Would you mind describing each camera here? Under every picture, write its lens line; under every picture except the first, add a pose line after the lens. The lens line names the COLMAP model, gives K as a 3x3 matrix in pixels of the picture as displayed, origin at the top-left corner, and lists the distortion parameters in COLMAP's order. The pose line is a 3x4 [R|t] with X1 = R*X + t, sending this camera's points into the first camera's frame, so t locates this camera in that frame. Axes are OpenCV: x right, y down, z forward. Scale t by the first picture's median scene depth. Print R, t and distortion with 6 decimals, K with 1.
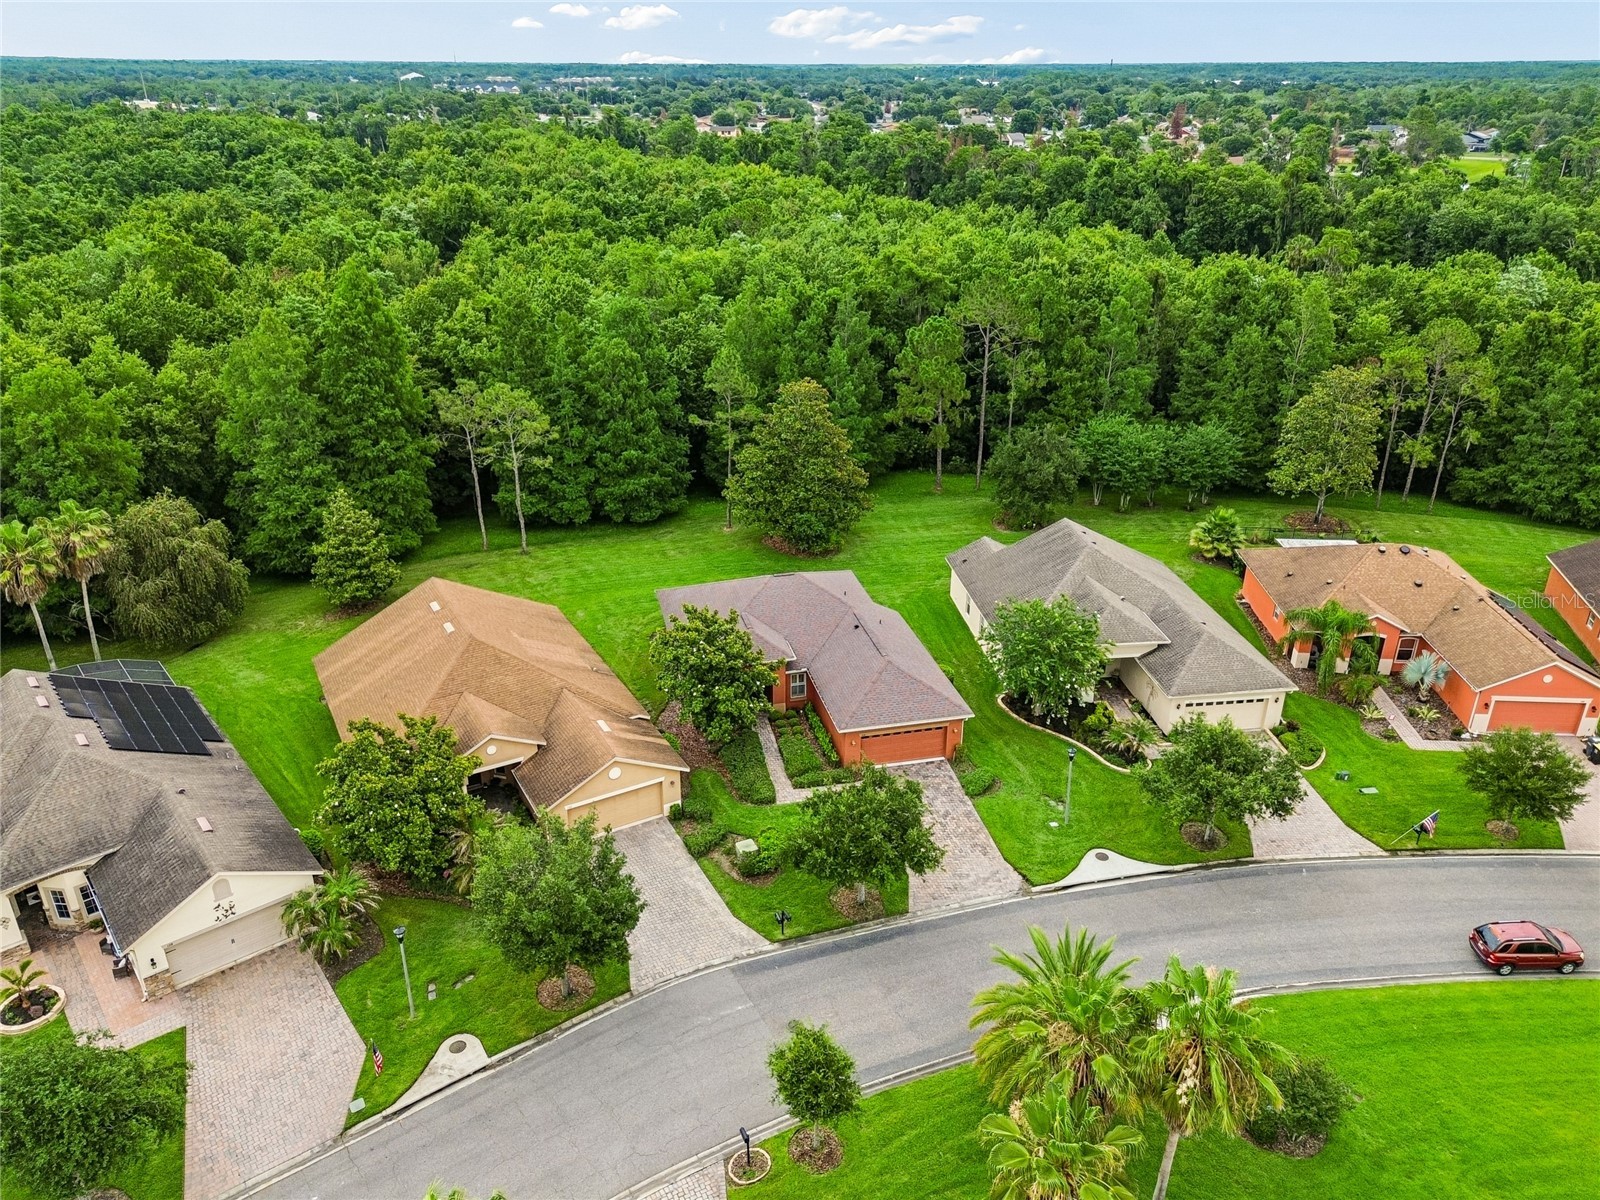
lens RADIAL K [[1133.0, 0, 800.0], [0, 1133.0, 600.0], [0, 0, 1]] dist [0.079437, -0.080771]
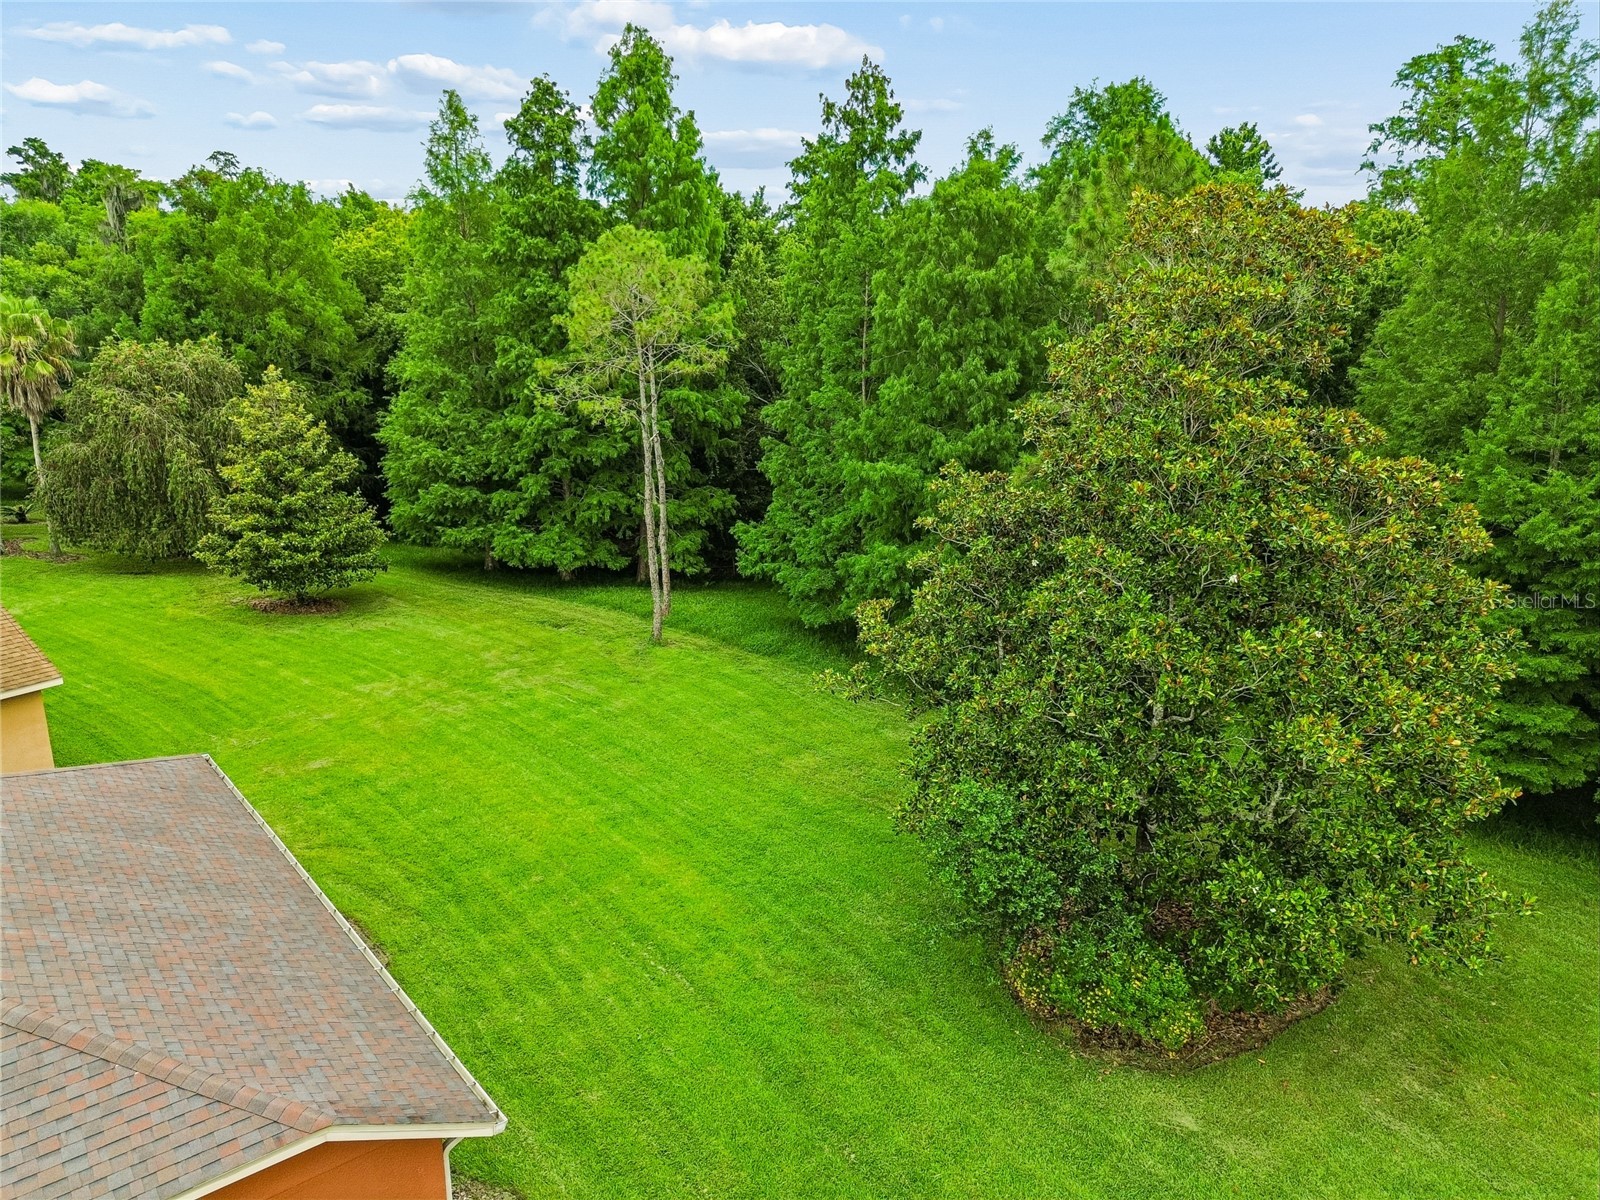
lens RADIAL K [[1133.0, 0, 800.0], [0, 1133.0, 600.0], [0, 0, 1]] dist [0.079437, -0.080771]
pose [[0.429503, 0.234817, -0.872002, 0.175412], [-0.384890, 0.921109, 0.058465, -0.116681], [0.816938, 0.310514, 0.485998, 0.937194]]
